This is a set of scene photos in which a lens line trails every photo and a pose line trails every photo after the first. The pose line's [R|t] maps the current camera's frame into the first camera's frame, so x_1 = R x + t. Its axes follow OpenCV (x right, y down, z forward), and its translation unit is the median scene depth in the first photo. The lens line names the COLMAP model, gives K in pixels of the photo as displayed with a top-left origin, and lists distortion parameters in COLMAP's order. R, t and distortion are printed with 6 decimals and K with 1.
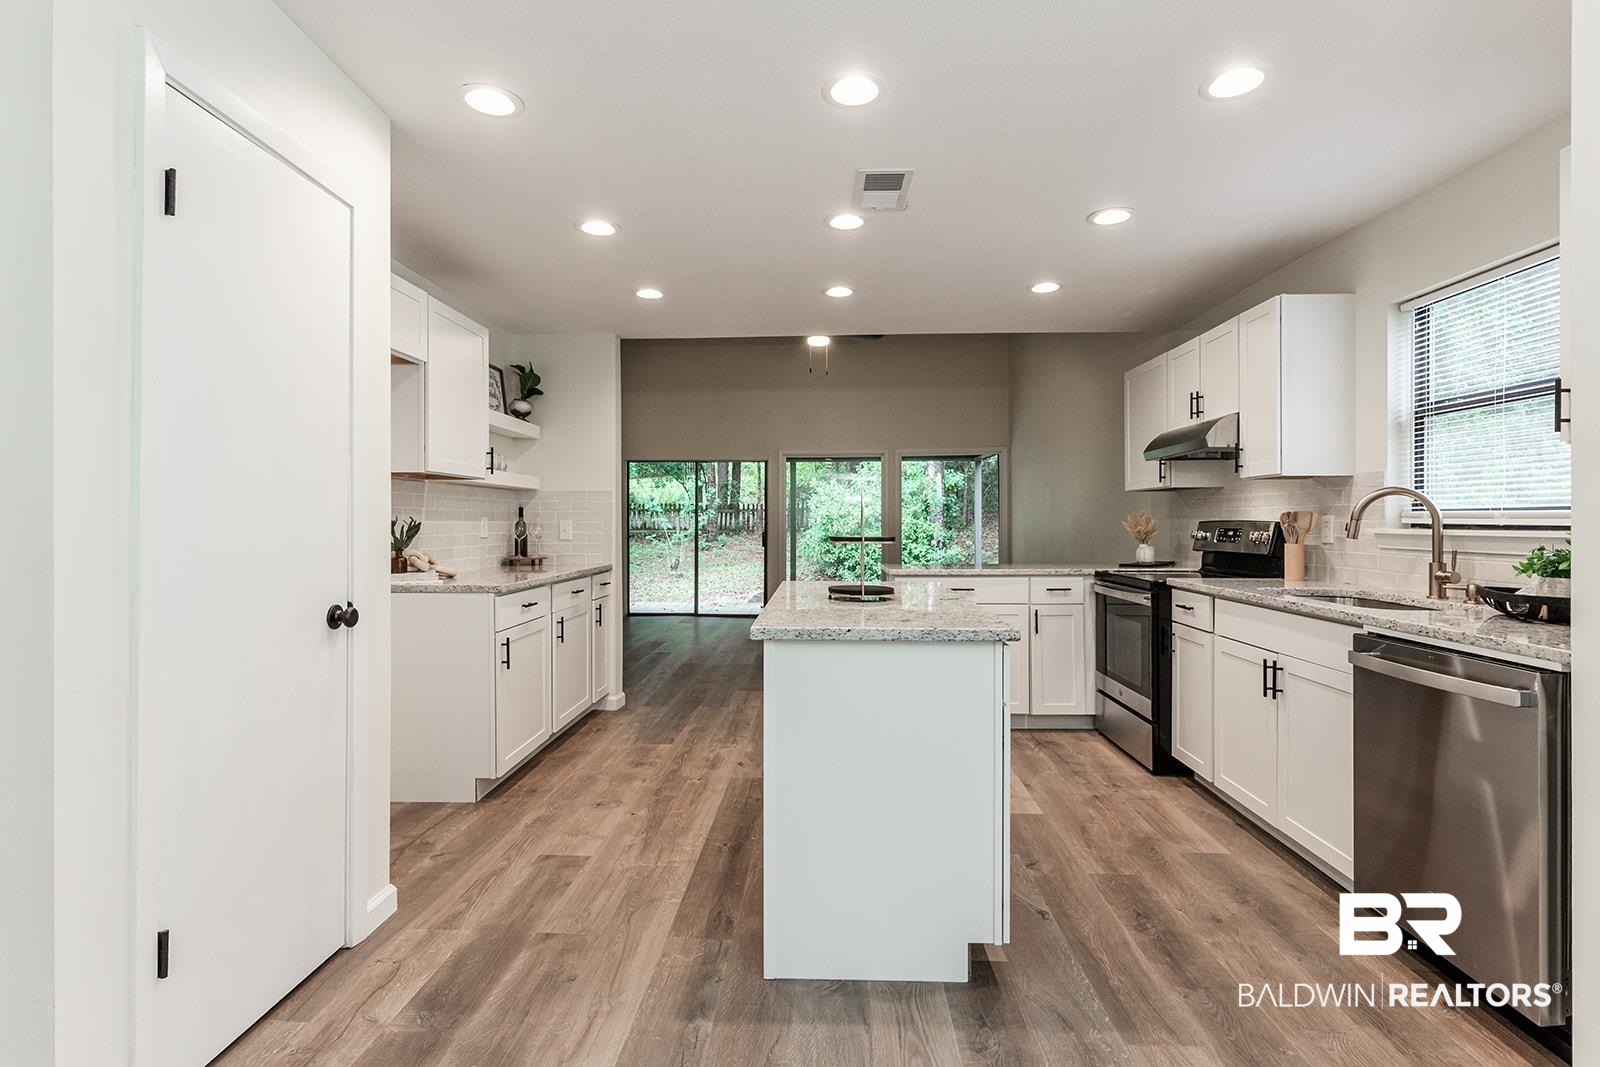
lens RADIAL K [[772.1, 0, 802.9], [0, 772.1, 524.8], [0, 0, 1]] dist [-0.001286, 0.000350]
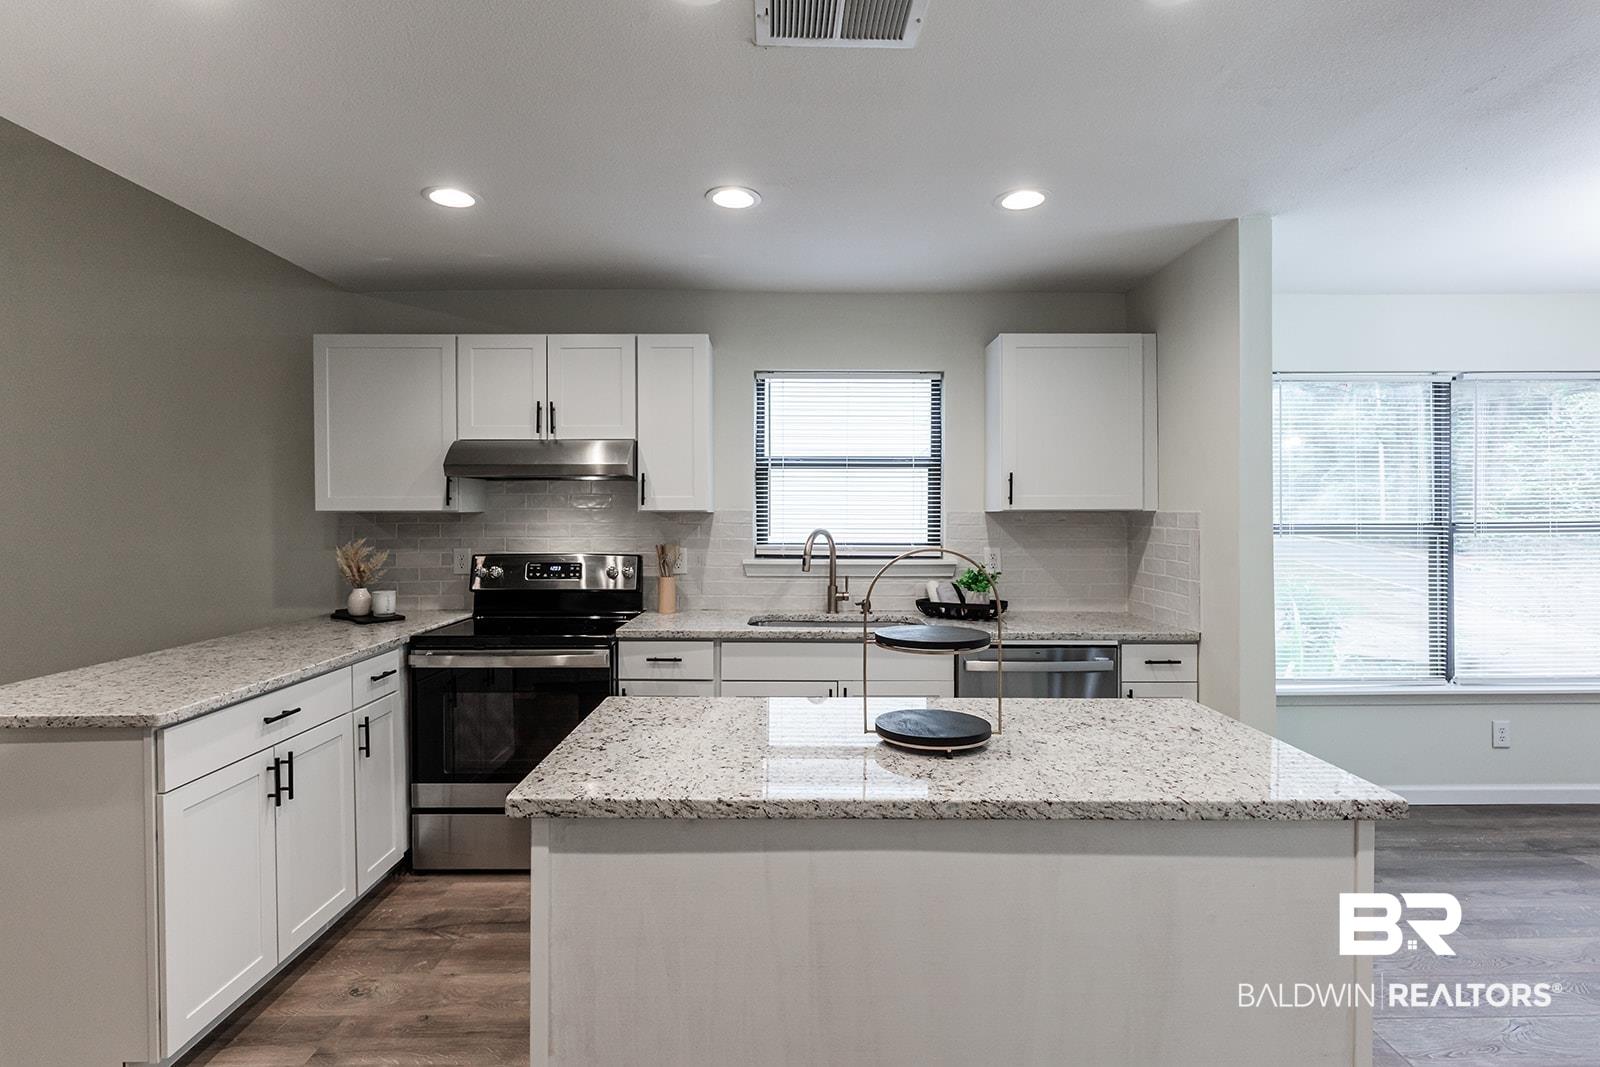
lens RADIAL K [[772.1, 0, 802.9], [0, 772.1, 524.8], [0, 0, 1]] dist [-0.001286, 0.000350]
pose [[-0.043487, -0.010436, 0.998999, -0.483888], [0.001931, 0.999943, 0.010530, -0.068158], [-0.999052, 0.002387, -0.043465, 1.108173]]
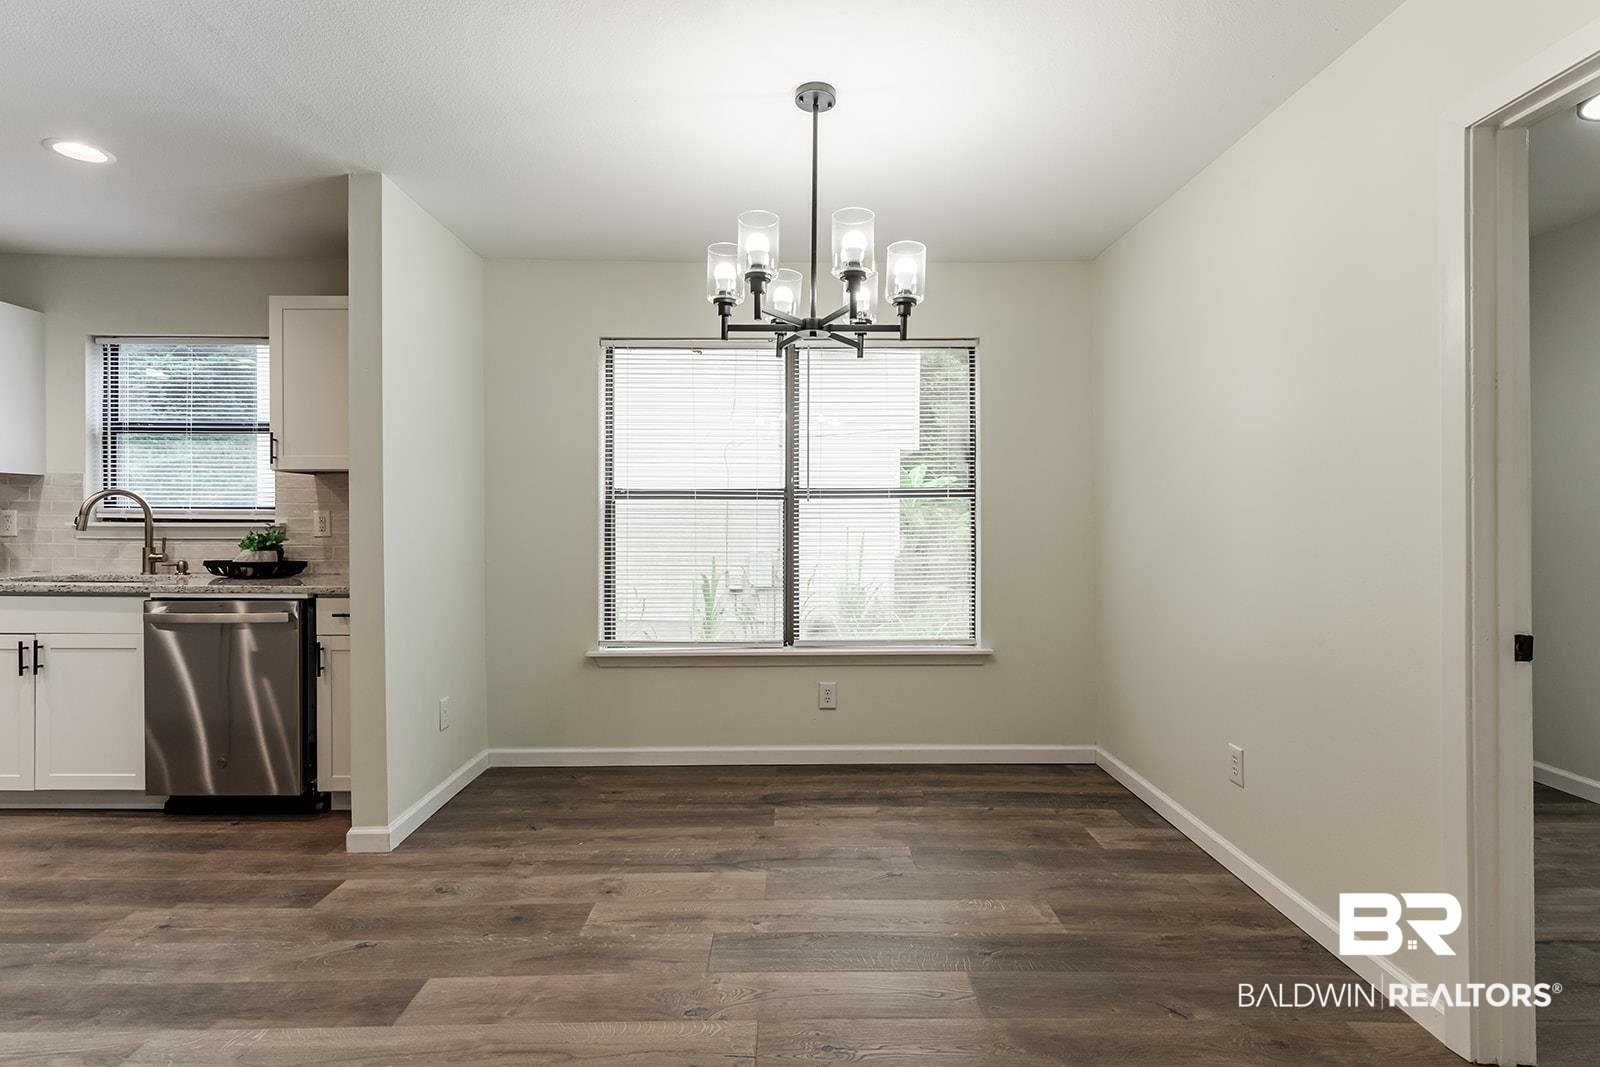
lens RADIAL K [[788.9, 0, 799.2], [0, 788.9, 517.3], [0, 0, 1]] dist [0.000040, -0.000170]
pose [[-0.048799, -0.000364, 0.998809, -0.588788], [0.000995, 0.999999, 0.000414, -0.002118], [-0.998808, 0.001014, -0.048798, -0.051985]]
